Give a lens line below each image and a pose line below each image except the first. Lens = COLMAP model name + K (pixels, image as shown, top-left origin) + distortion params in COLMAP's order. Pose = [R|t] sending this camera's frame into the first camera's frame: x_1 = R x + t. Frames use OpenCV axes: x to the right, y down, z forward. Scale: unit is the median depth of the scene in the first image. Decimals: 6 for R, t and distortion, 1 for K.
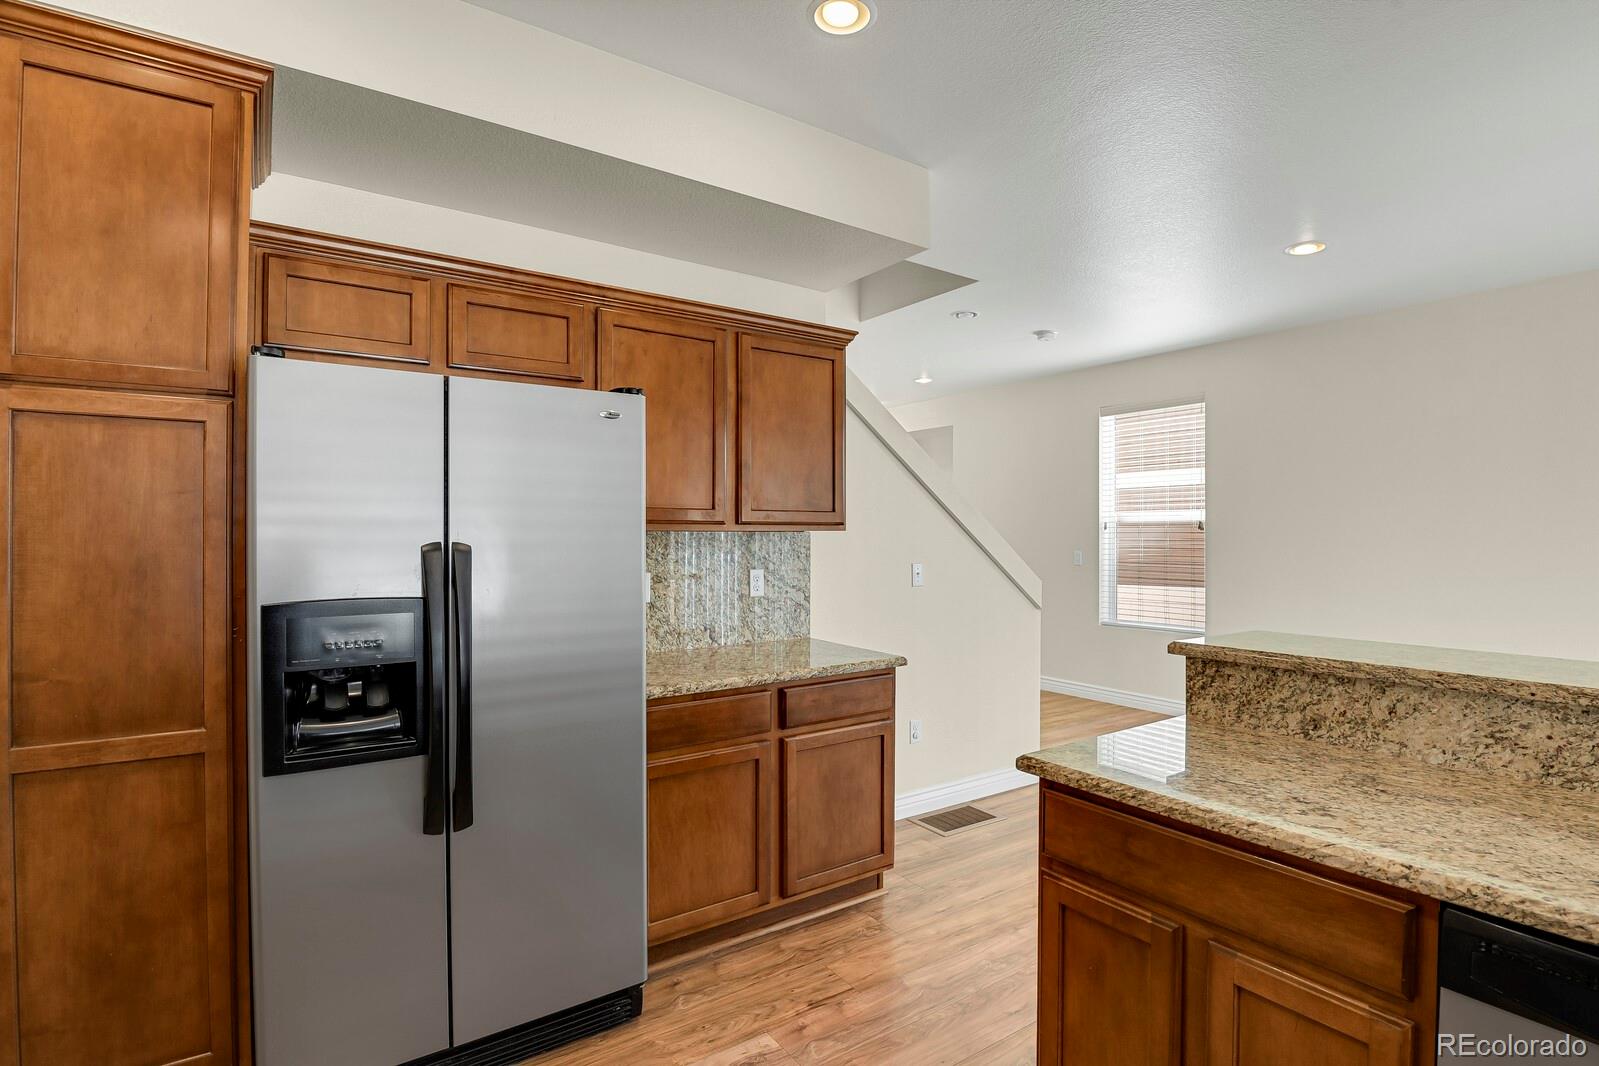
lens RADIAL K [[784.3, 0, 807.3], [0, 784.3, 532.2], [0, 0, 1]] dist [-0.020418, -0.004064]
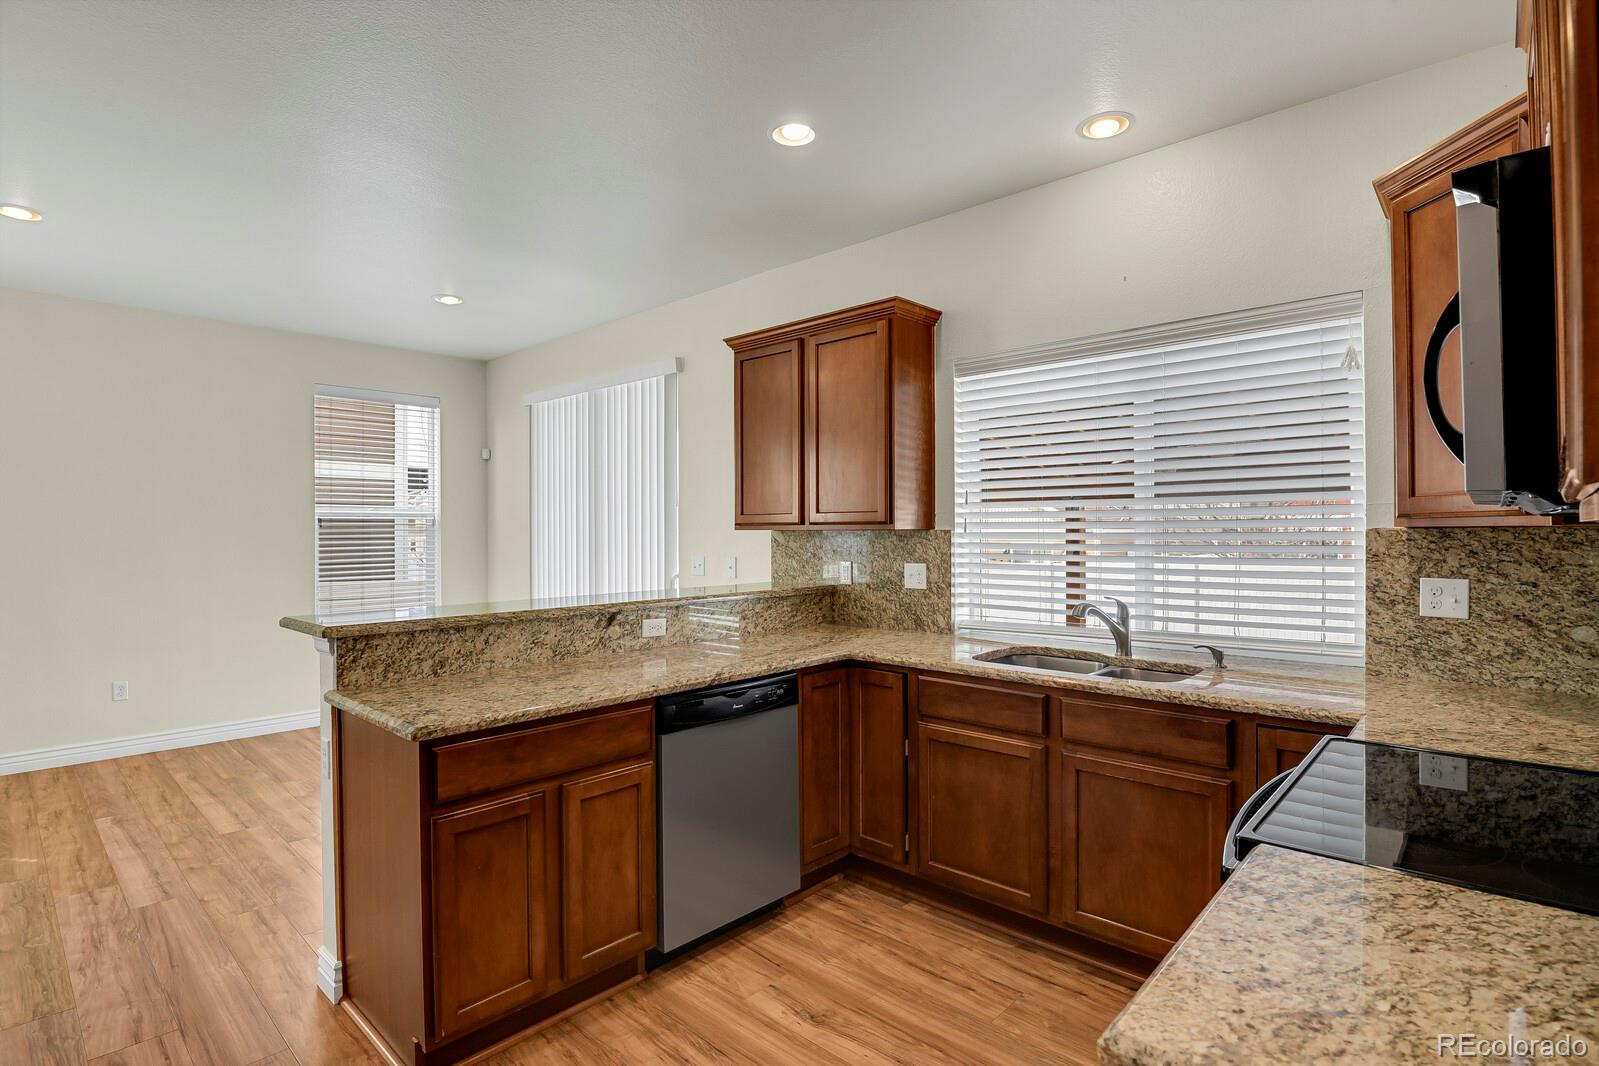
lens RADIAL K [[784.3, 0, 808.1], [0, 784.3, 532.5], [0, 0, 1]] dist [-0.020418, -0.004064]
pose [[-0.220677, 0.000353, 0.975347, -0.851915], [0.001807, 0.999998, 0.000047, 0.006589], [-0.975345, 0.001772, -0.220677, 0.633434]]
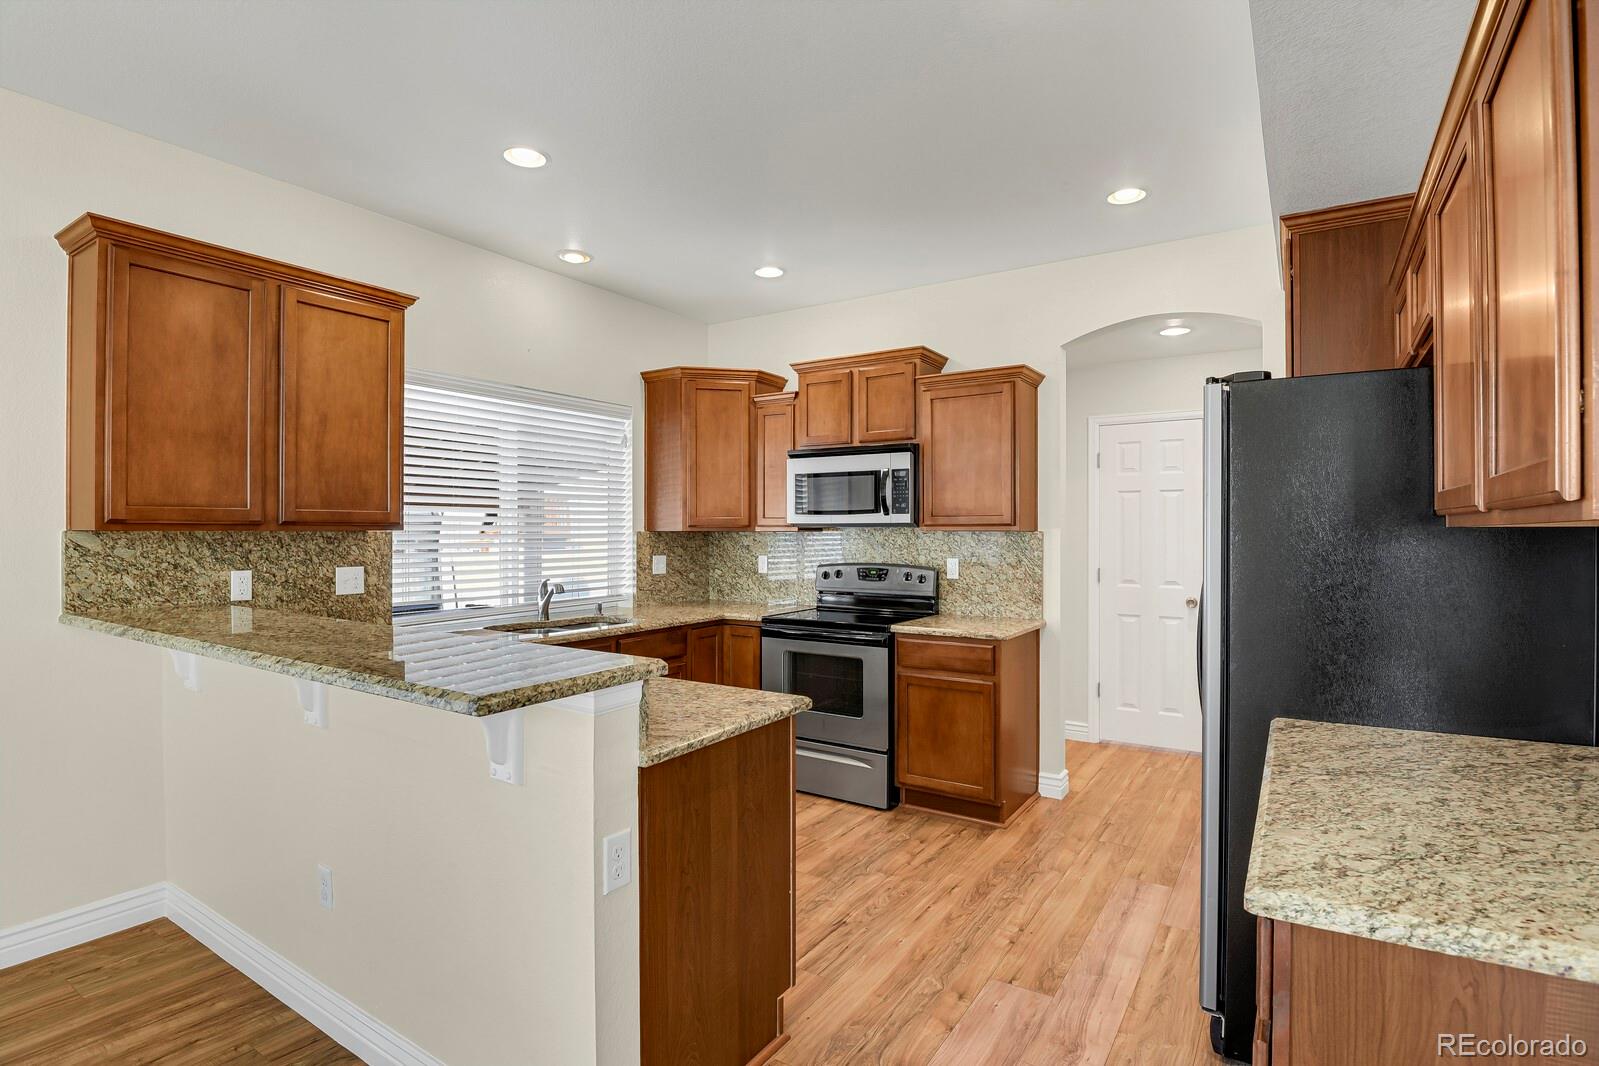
lens RADIAL K [[784.3, 0, 800.7], [0, 784.3, 532.6], [0, 0, 1]] dist [-0.020418, -0.004064]
pose [[-0.926236, 0.000662, -0.376944, 0.711717], [0.000351, 1.000000, 0.000893, 0.002755], [0.376944, 0.000695, -0.926236, 2.016336]]
